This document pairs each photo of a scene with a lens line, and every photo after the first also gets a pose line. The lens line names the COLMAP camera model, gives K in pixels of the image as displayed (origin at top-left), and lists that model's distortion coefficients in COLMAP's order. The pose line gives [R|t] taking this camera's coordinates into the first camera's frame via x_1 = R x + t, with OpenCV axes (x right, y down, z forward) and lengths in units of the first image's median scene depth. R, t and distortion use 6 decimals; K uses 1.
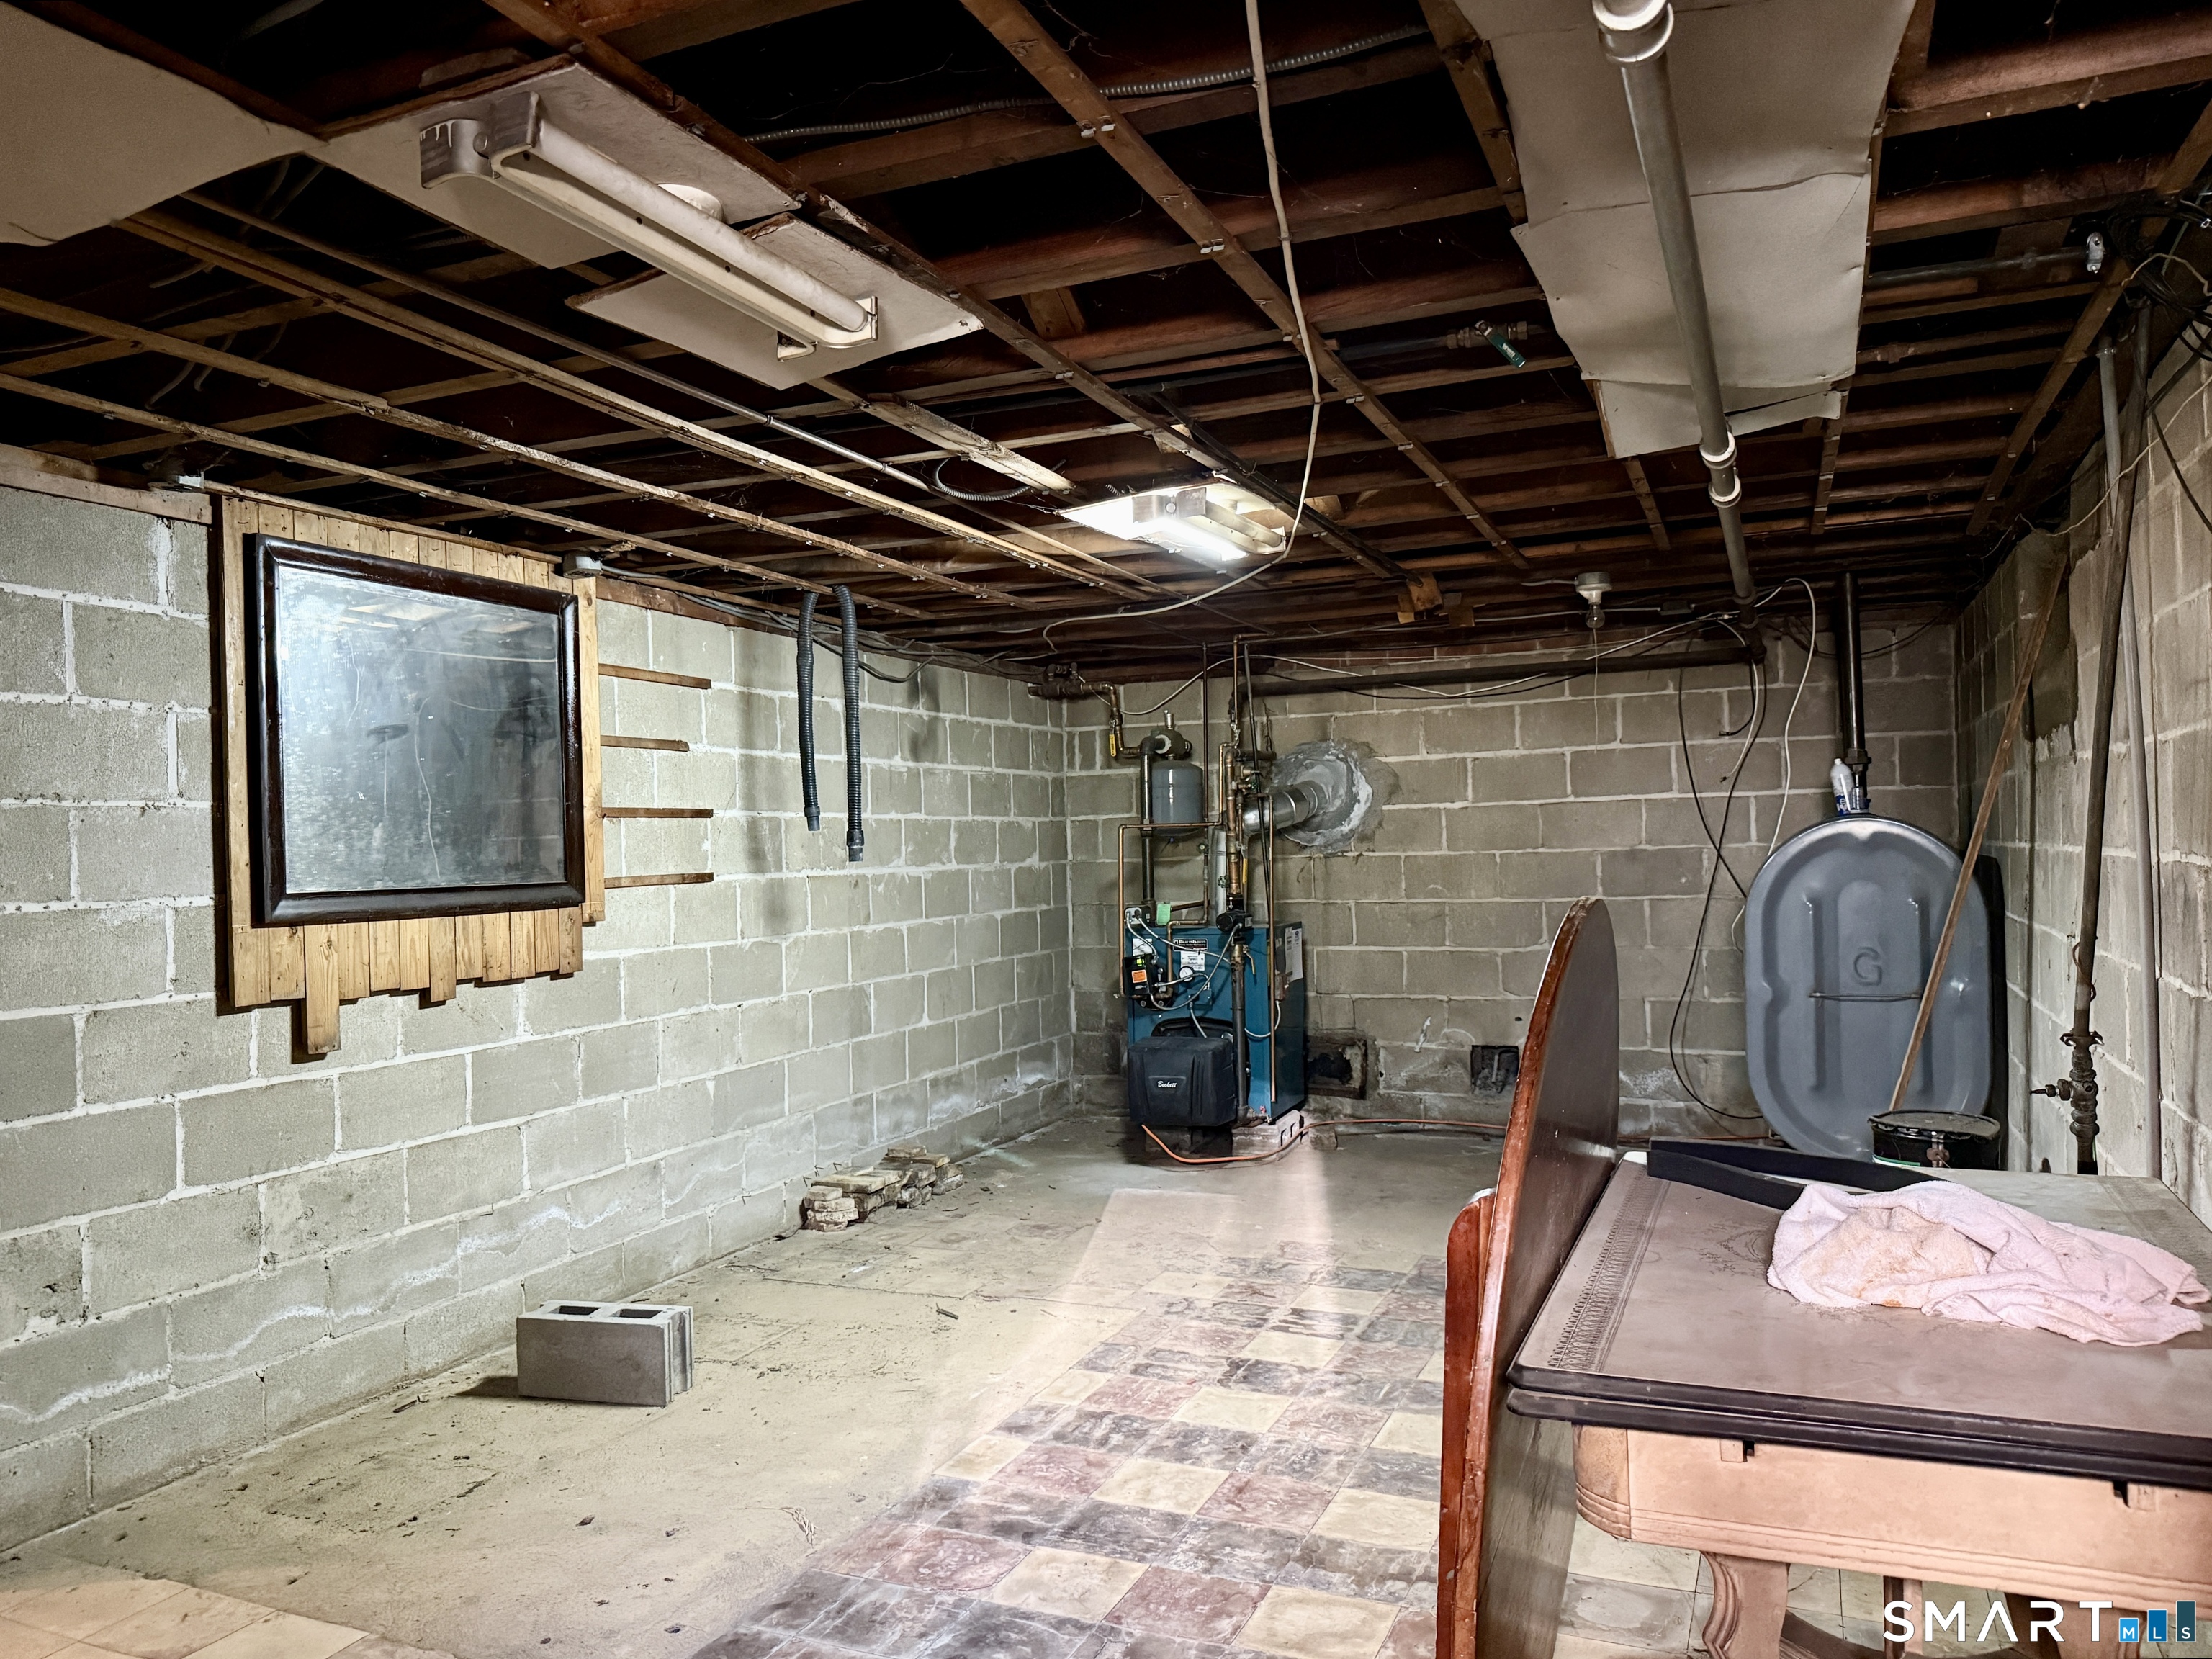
lens RADIAL K [[1547.6, 0, 1108.6], [0, 1547.6, 819.7], [0, 0, 1]] dist [0.058674, -0.072533]
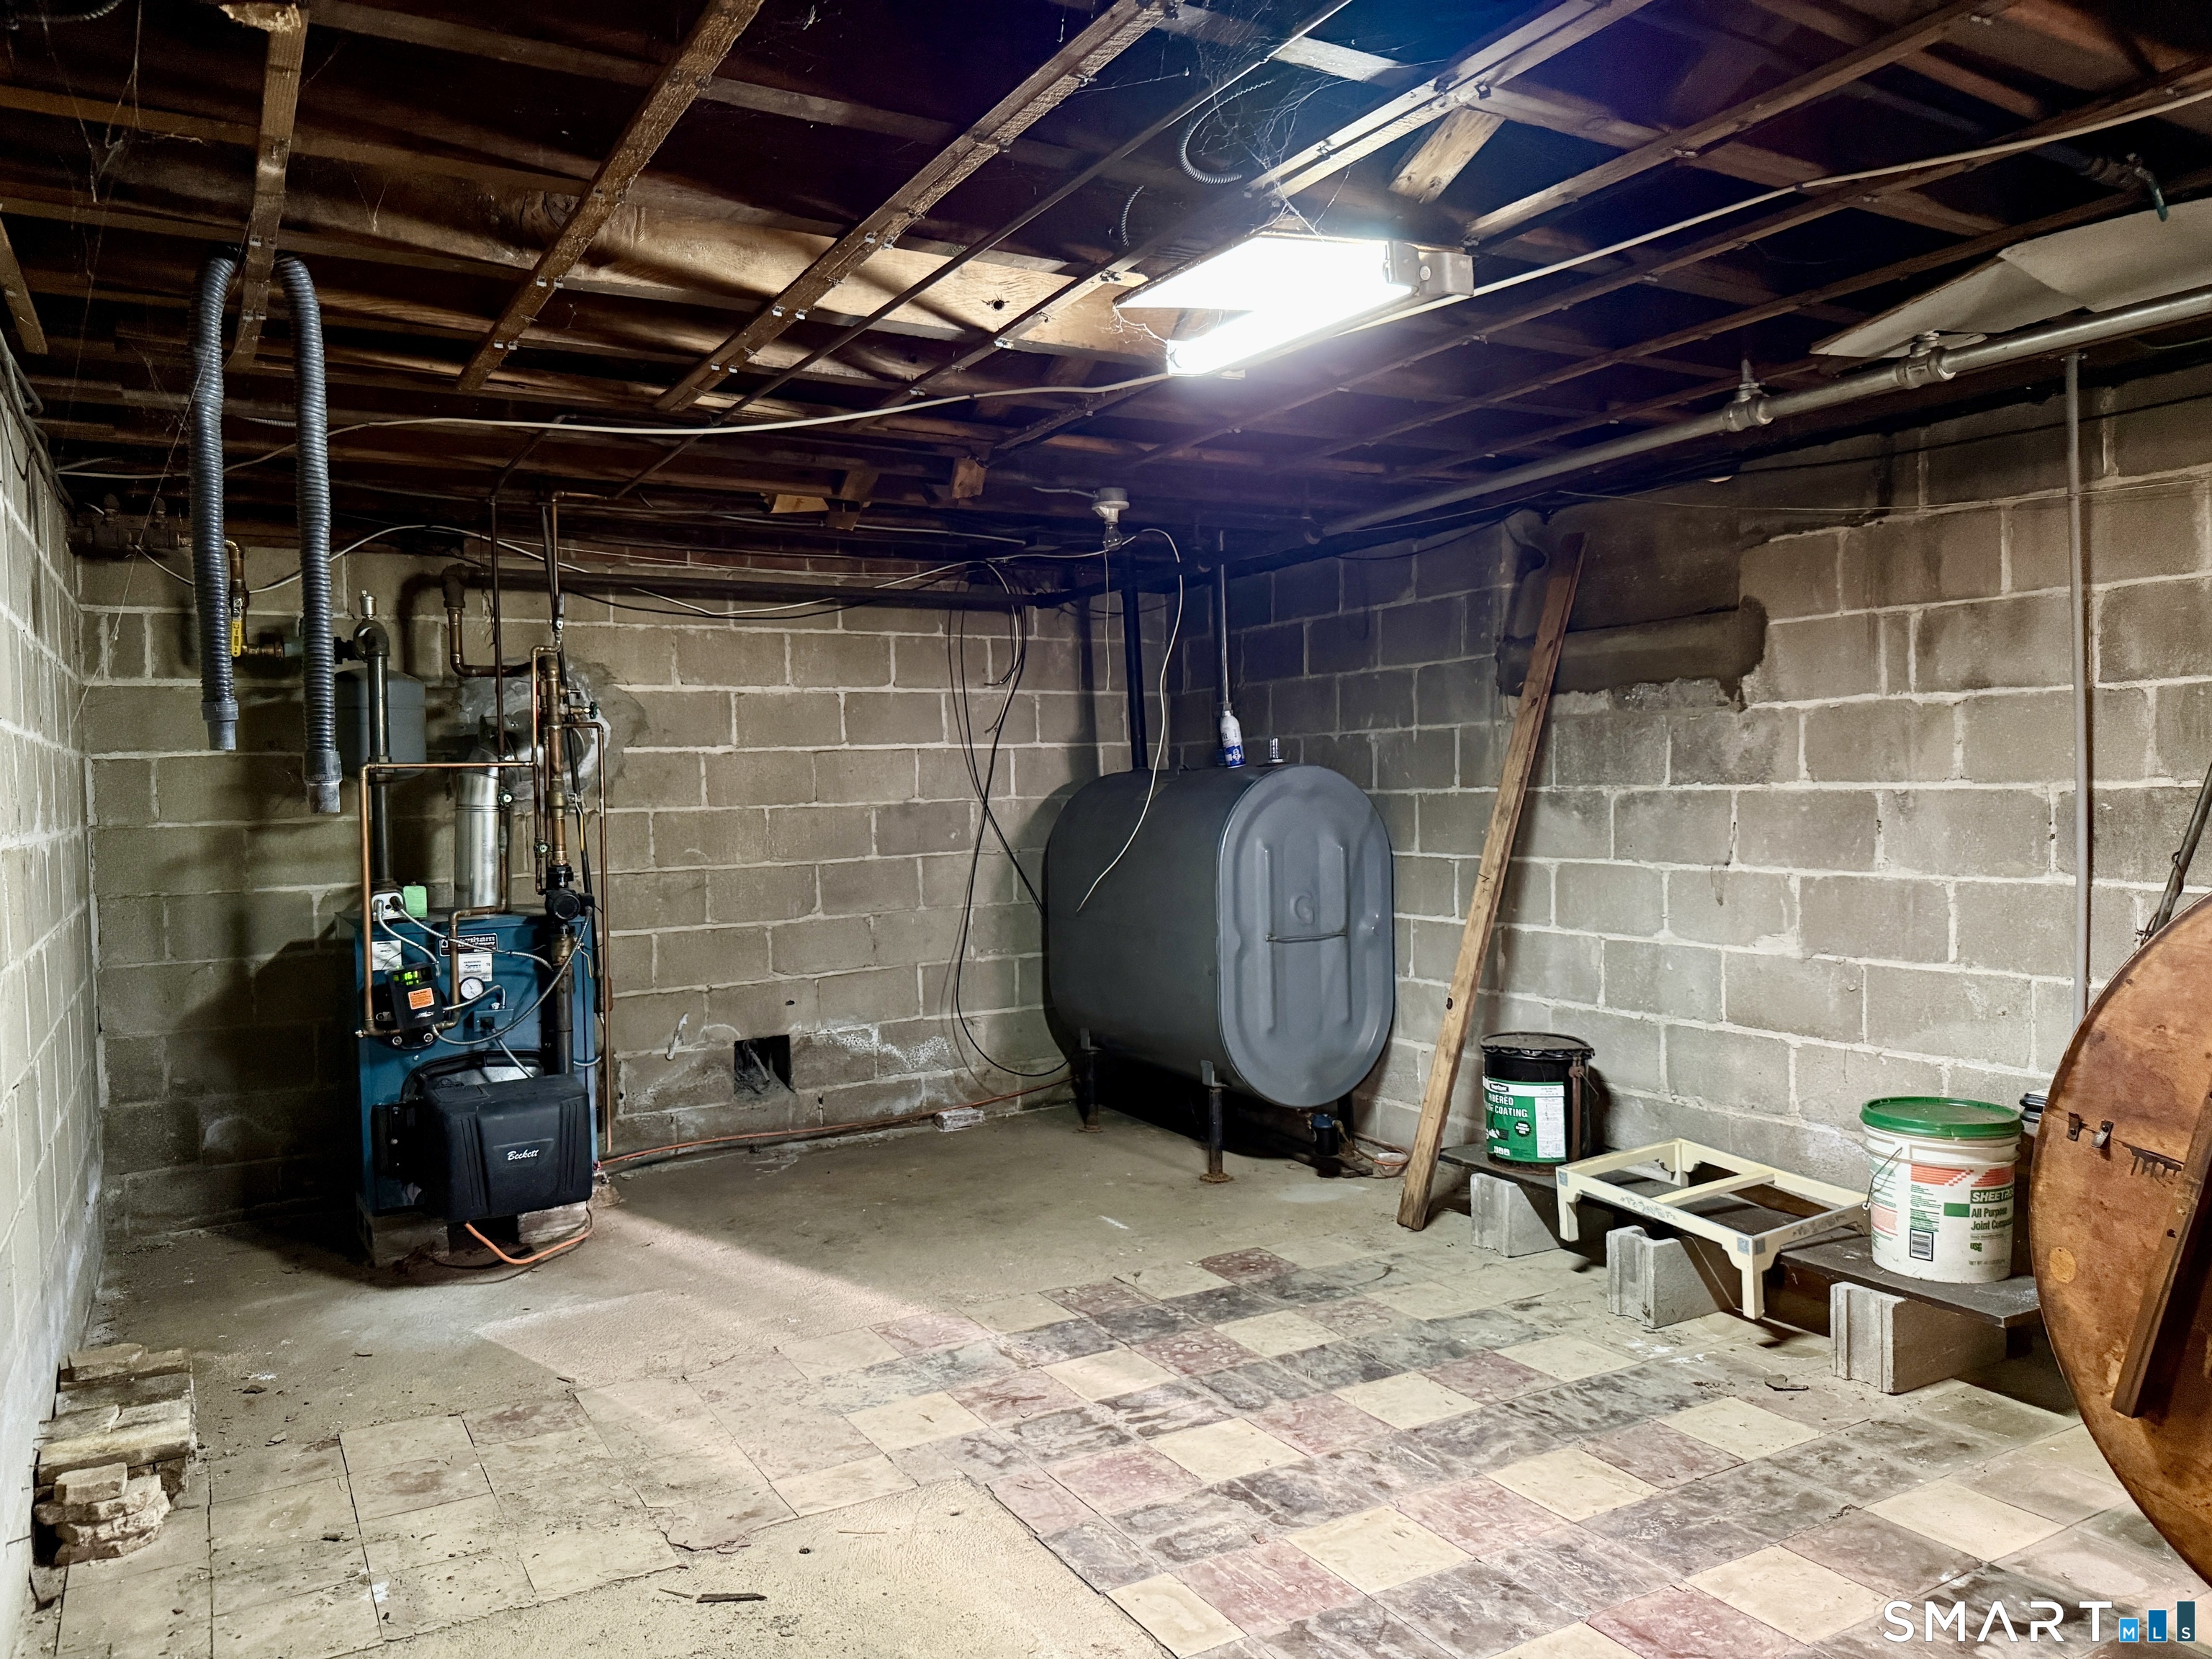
lens RADIAL K [[1547.6, 0, 1123.7], [0, 1547.6, 814.9], [0, 0, 1]] dist [0.058674, -0.072533]
pose [[0.603088, -0.006098, 0.797652, -0.313294], [-0.007008, 0.999892, 0.012943, 0.013395], [-0.797644, -0.013395, 0.602980, 0.356877]]
